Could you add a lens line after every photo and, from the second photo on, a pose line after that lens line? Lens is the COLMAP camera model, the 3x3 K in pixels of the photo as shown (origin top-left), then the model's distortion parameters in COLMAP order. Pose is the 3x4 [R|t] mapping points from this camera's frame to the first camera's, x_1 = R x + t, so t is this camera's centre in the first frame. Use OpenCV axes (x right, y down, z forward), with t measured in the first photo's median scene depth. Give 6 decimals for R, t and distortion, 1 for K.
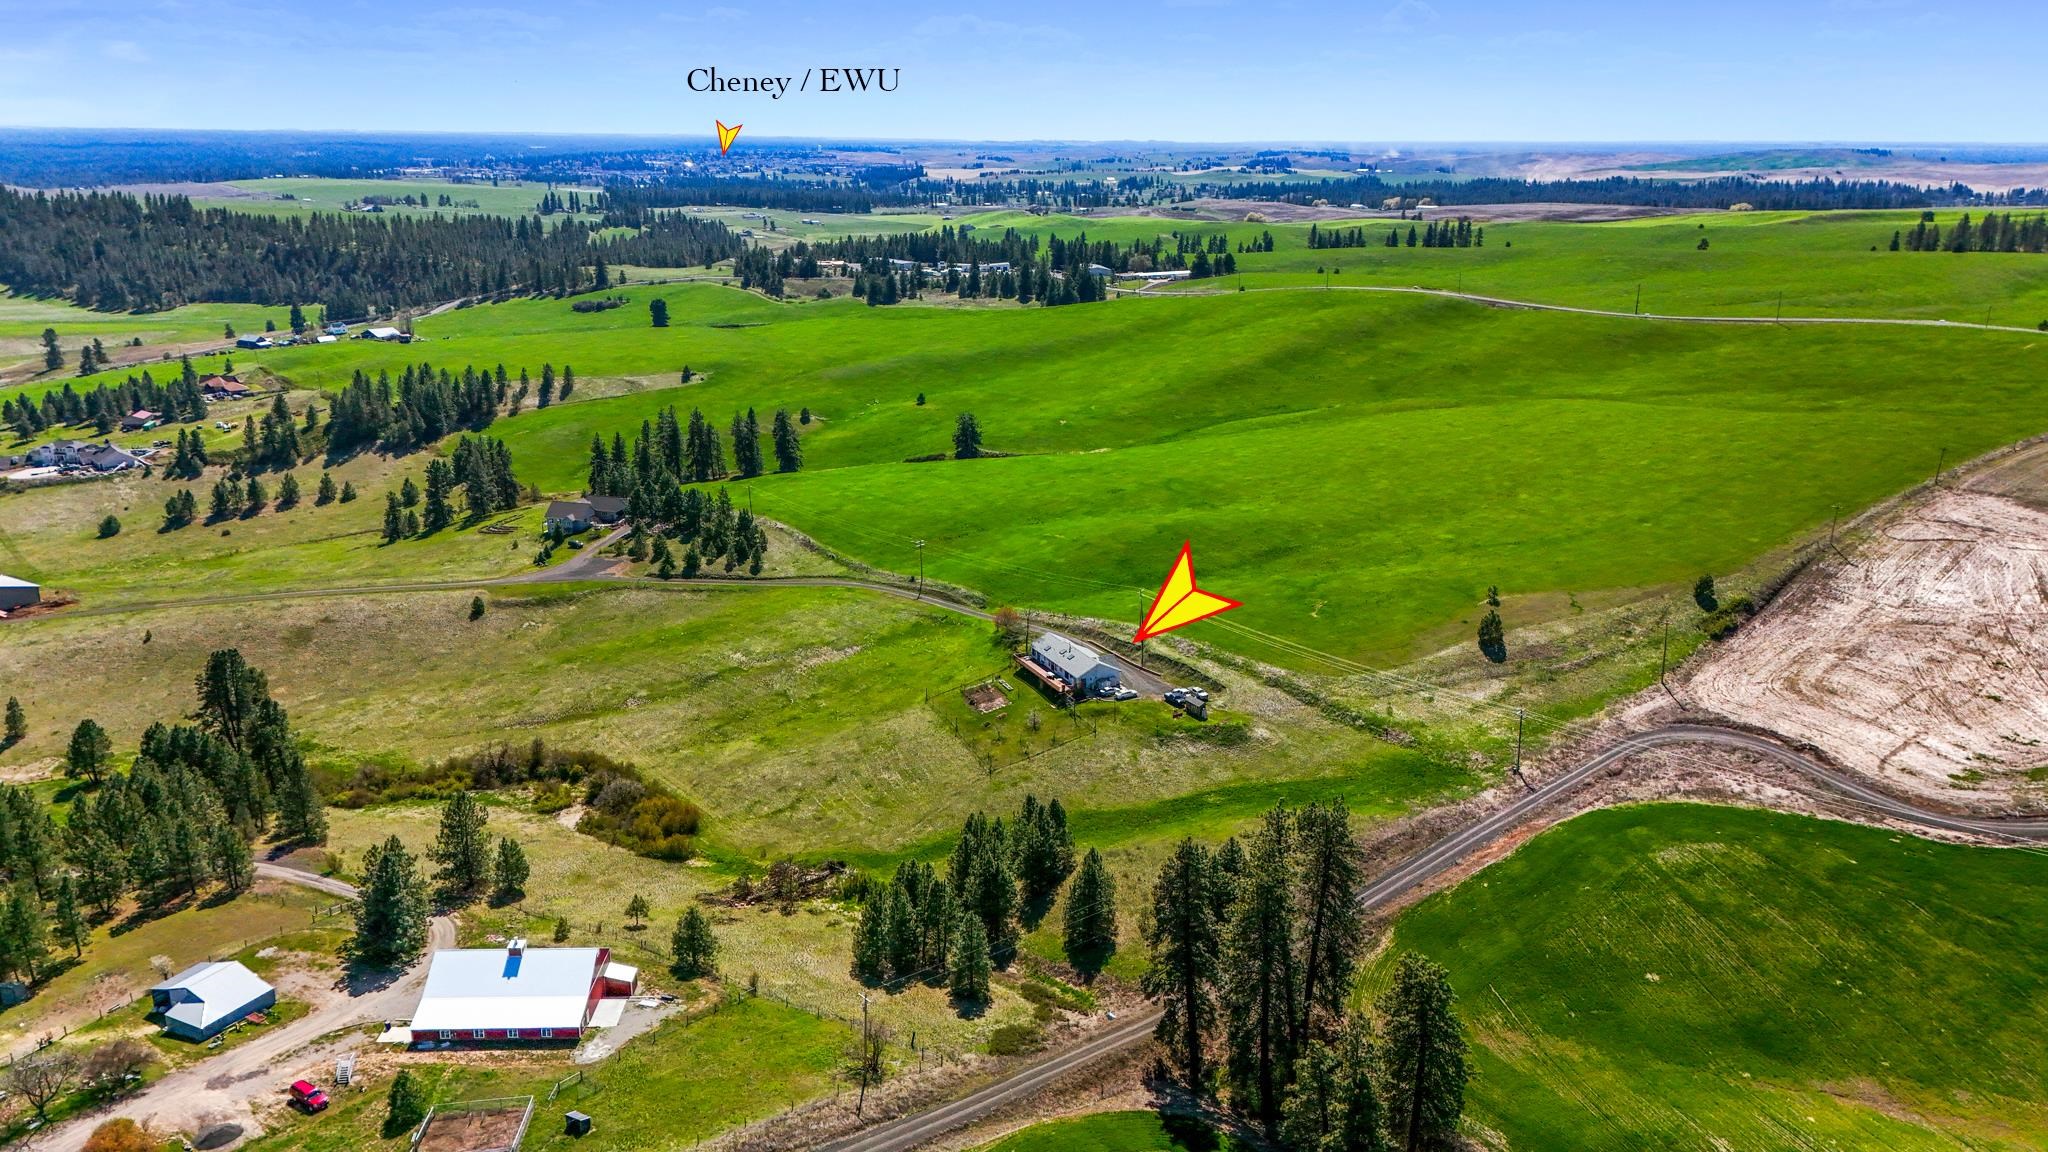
lens RADIAL K [[1481.5, 0, 1024.0], [0, 1481.5, 576.0], [0, 0, 1]] dist [0.088848, -0.089738]
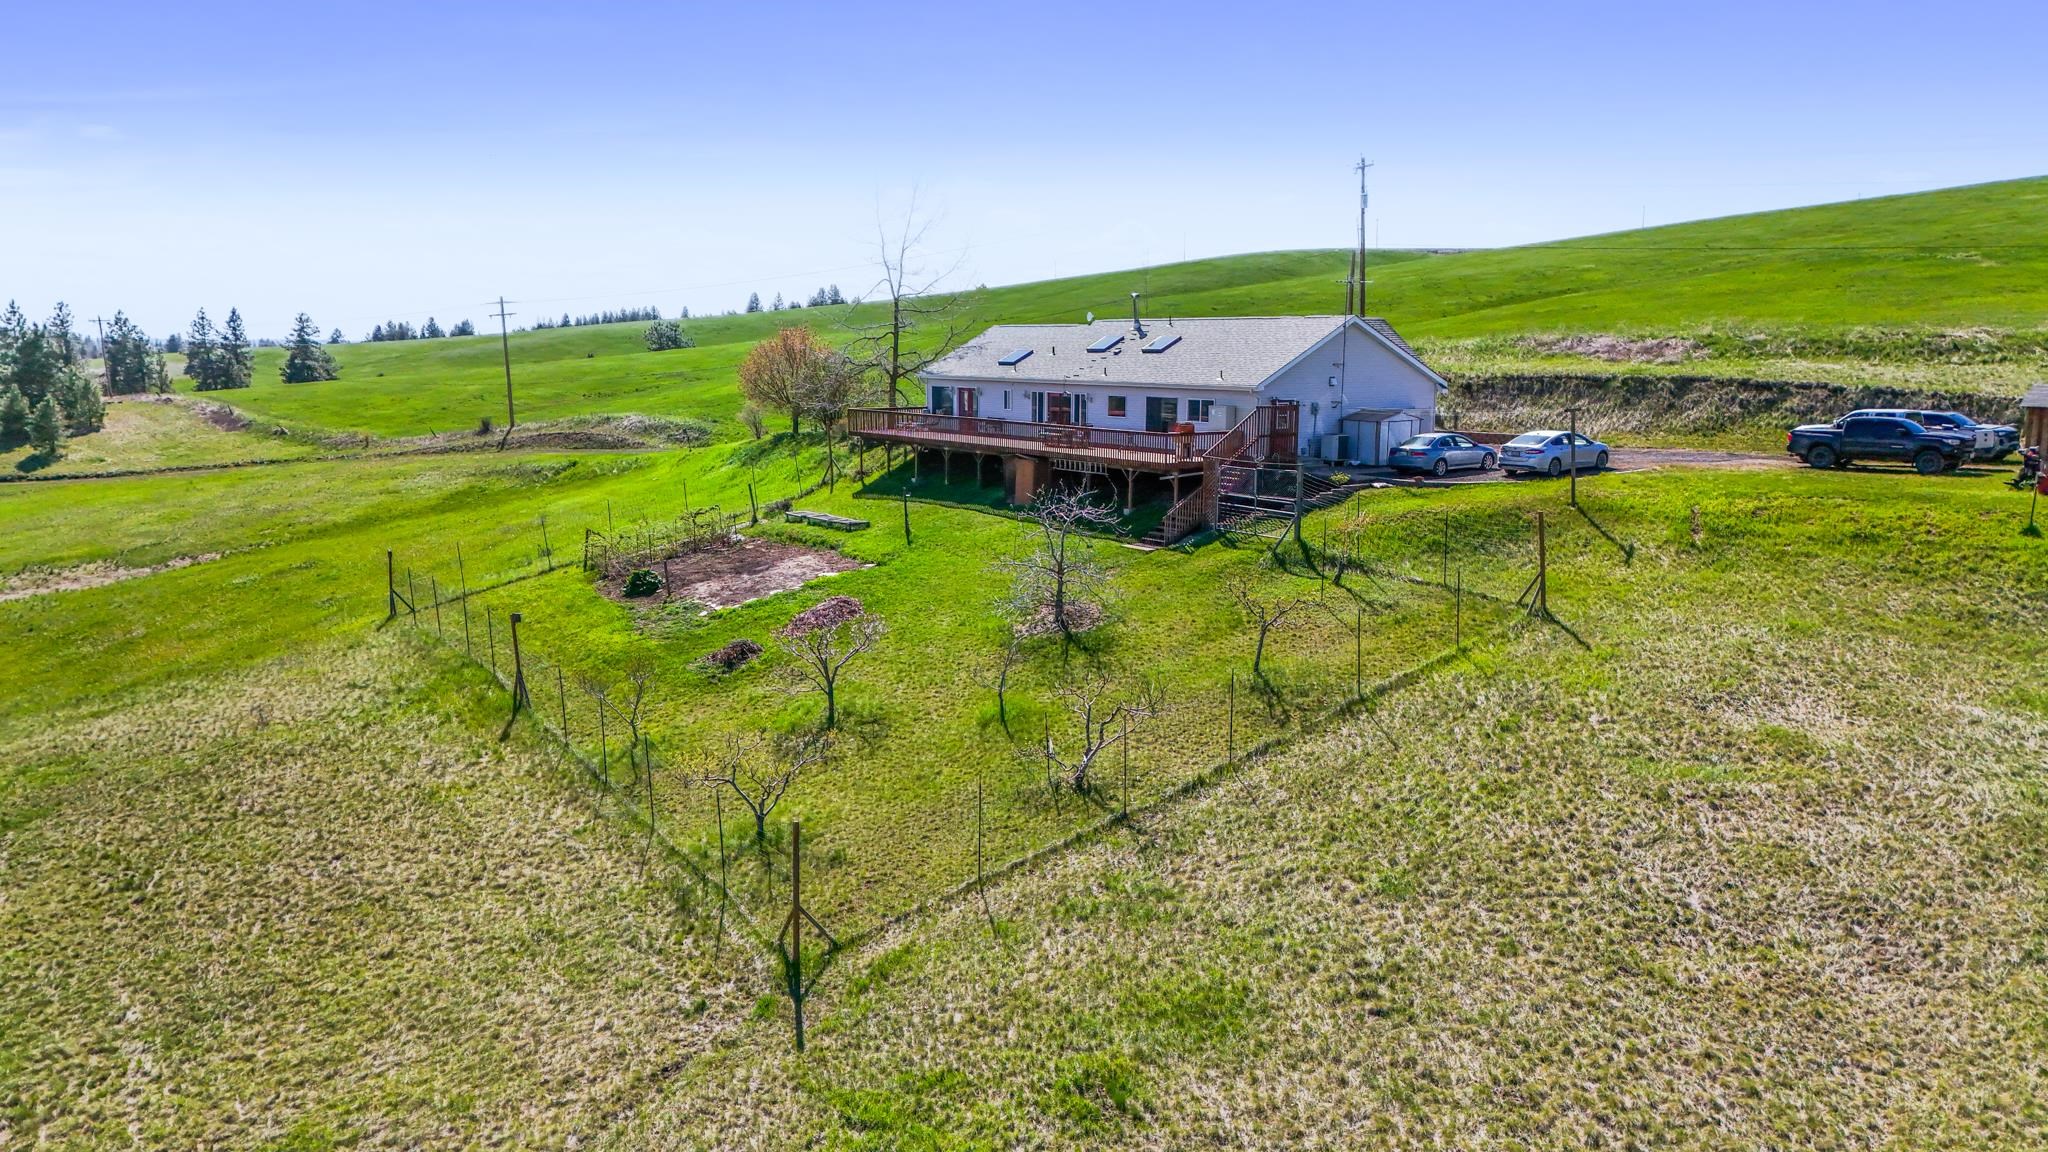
lens RADIAL K [[1642.5, 0, 1024.0], [0, 1642.5, 576.0], [0, 0, 1]] dist [0.000085, -0.132512]
pose [[0.985792, -0.051220, 0.159971, -0.021905], [0.069324, 0.991542, -0.109722, 0.108896], [-0.152998, 0.119253, 0.981005, 0.815252]]
